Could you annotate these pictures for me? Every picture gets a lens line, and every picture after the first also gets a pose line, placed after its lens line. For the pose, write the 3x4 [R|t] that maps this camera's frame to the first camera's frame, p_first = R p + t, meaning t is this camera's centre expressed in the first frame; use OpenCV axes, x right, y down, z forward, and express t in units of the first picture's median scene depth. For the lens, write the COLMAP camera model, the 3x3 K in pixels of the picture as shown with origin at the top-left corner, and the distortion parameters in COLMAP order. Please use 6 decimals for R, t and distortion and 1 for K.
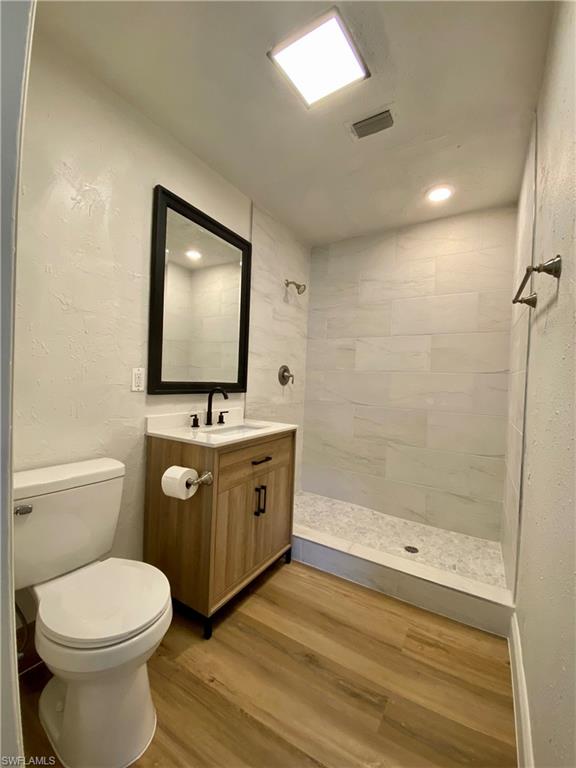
lens RADIAL K [[311.1, 0, 284.9], [0, 311.1, 383.2], [0, 0, 1]] dist [0.015044, -0.017653]
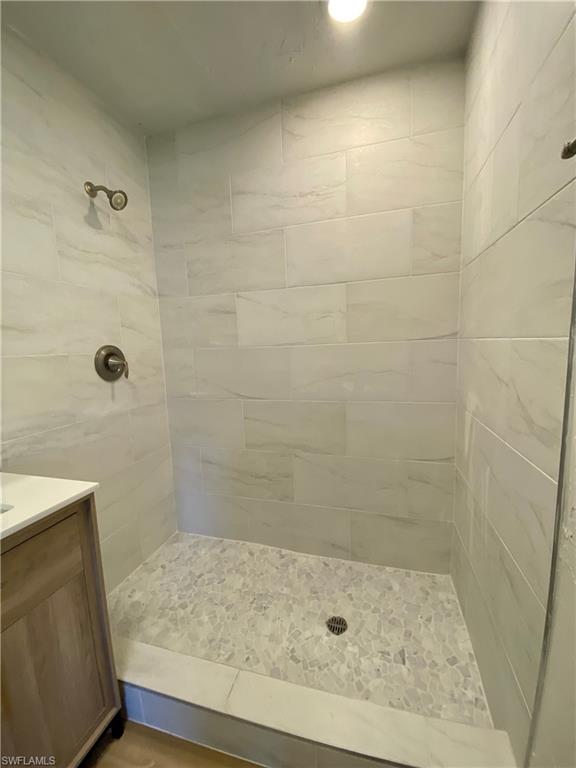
lens RADIAL K [[311.1, 0, 289.6], [0, 311.1, 382.2], [0, 0, 1]] dist [0.015044, -0.017653]
pose [[0.958065, -0.103295, 0.267286, 0.162572], [0.074636, 0.990526, 0.115273, -0.033546], [-0.276661, -0.090490, 0.956698, 0.388798]]
